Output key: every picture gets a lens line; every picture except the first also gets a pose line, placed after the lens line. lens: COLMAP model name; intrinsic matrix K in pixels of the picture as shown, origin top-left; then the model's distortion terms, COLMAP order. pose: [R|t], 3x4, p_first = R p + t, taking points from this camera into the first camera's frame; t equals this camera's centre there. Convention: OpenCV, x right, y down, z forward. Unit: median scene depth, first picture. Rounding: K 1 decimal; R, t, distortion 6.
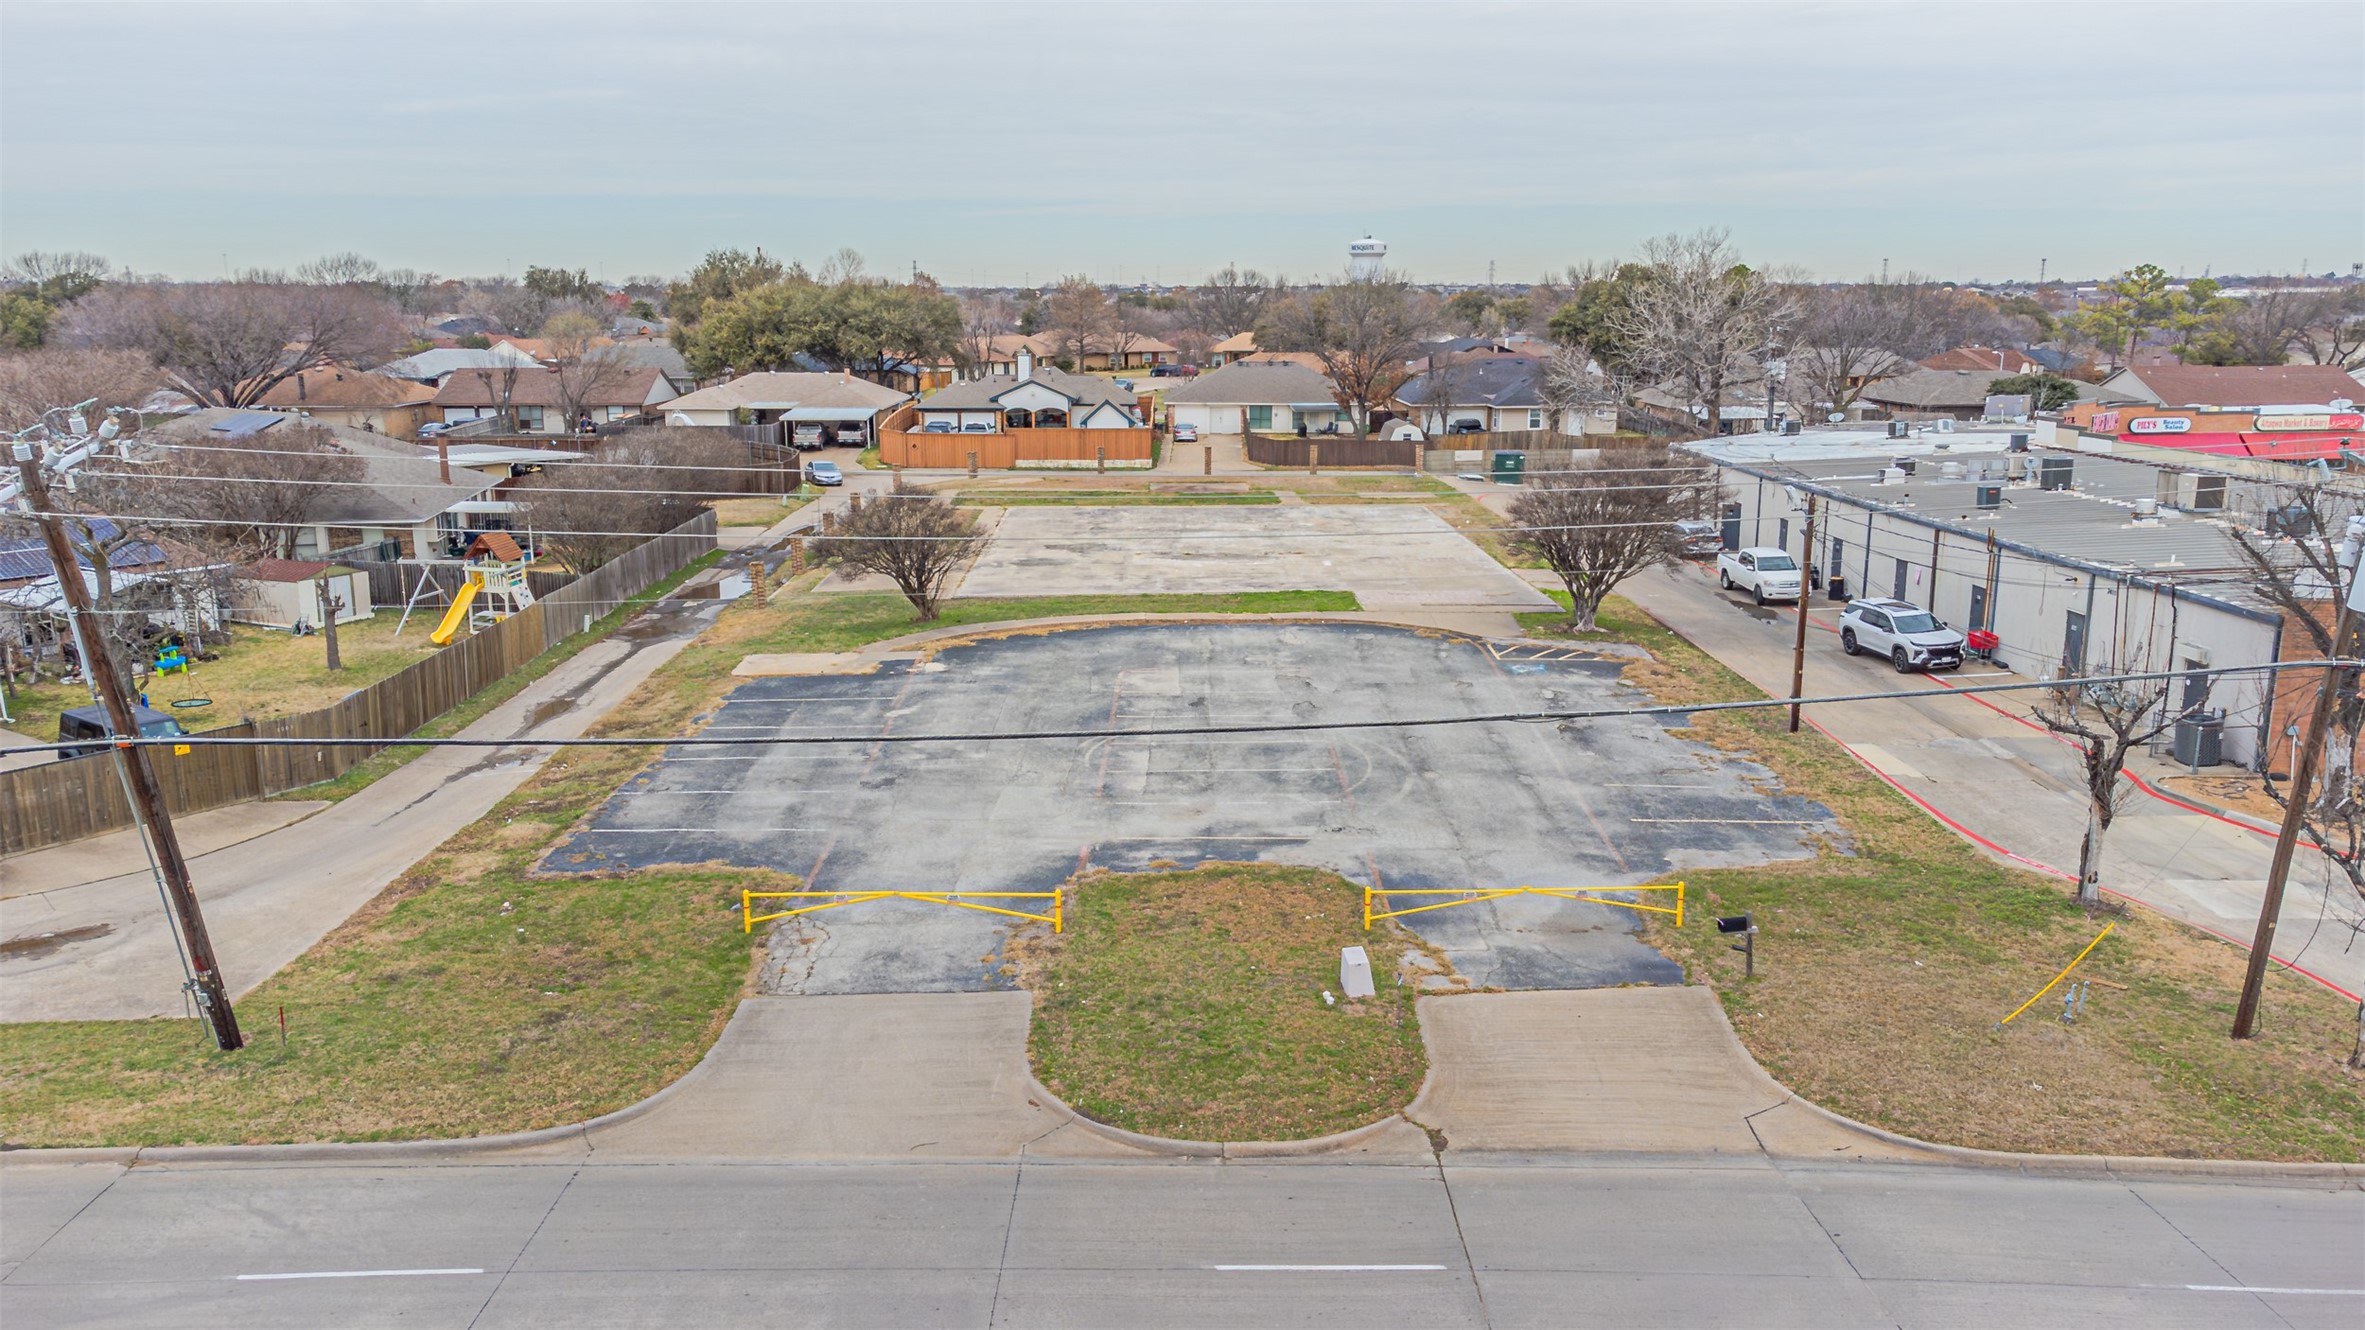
lens RADIAL K [[1793.6, 0, 1182.5], [0, 1793.6, 665.0], [0, 0, 1]] dist [0.052386, 0.002560]
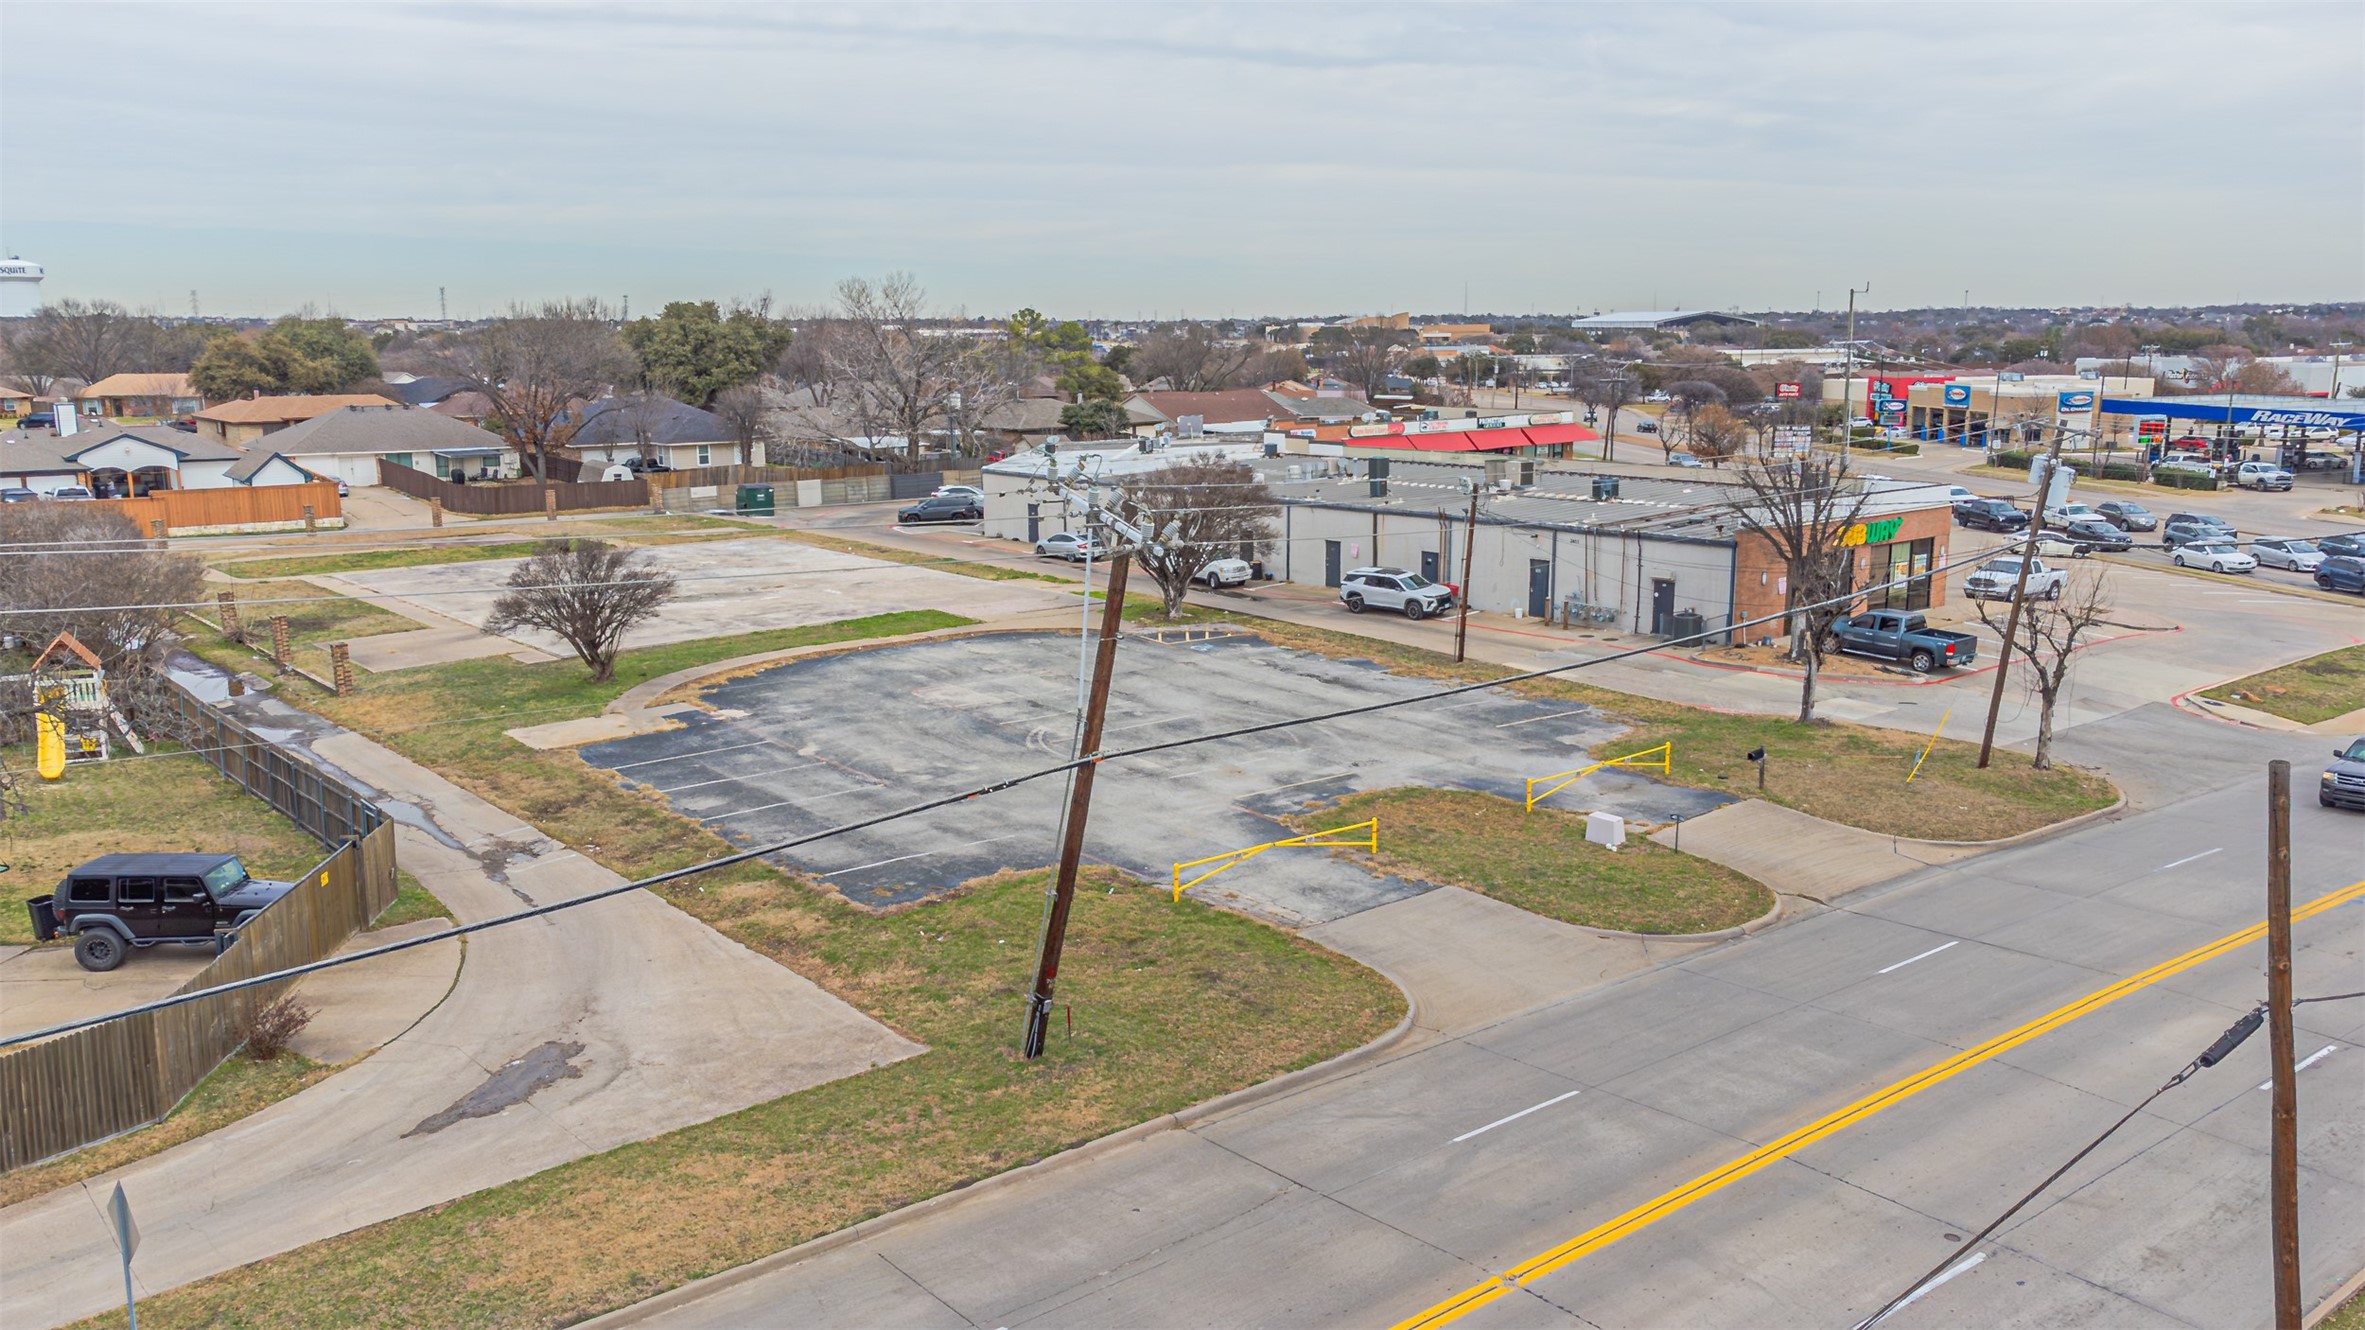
lens RADIAL K [[1859.2, 0, 1182.5], [0, 1859.2, 665.0], [0, 0, 1]] dist [0.048284, -0.001851]
pose [[0.779925, -0.116634, 0.614909, -0.836613], [0.131919, 0.991045, 0.020657, -0.019871], [-0.611812, 0.065007, 0.788327, 0.059955]]
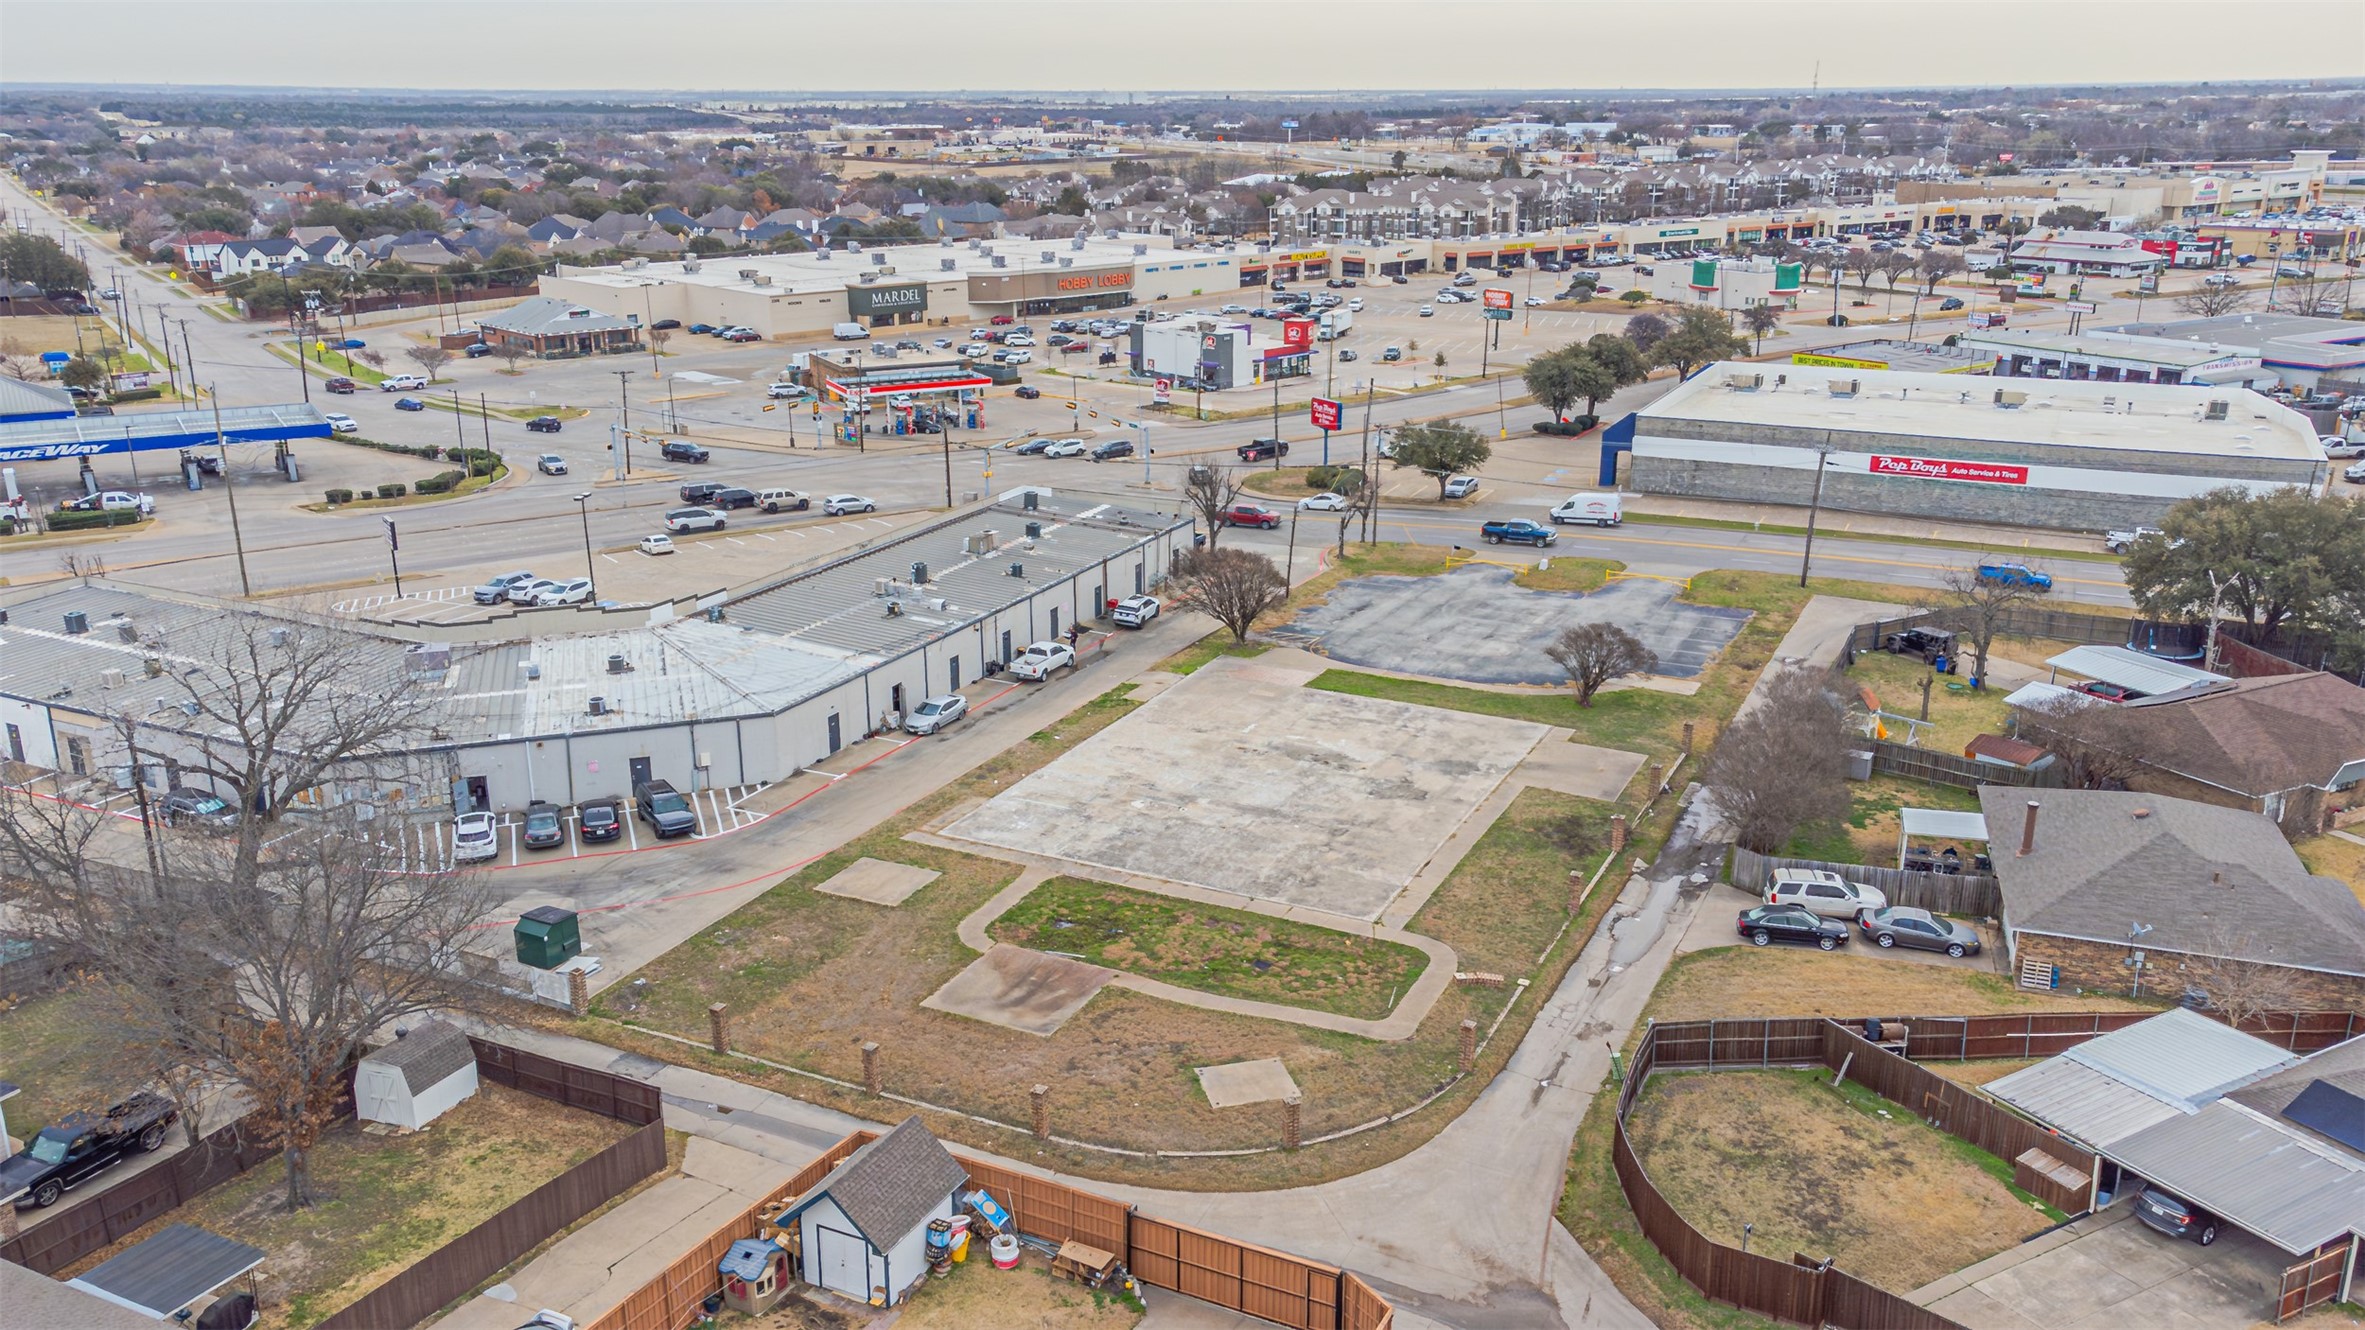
lens RADIAL K [[1859.2, 0, 1182.5], [0, 1859.2, 665.0], [0, 0, 1]] dist [0.048284, -0.001851]
pose [[-0.887881, -0.137549, 0.439031, -0.935289], [0.096500, 0.877356, 0.470036, -1.490373], [-0.449840, 0.459703, -0.765714, 4.069606]]
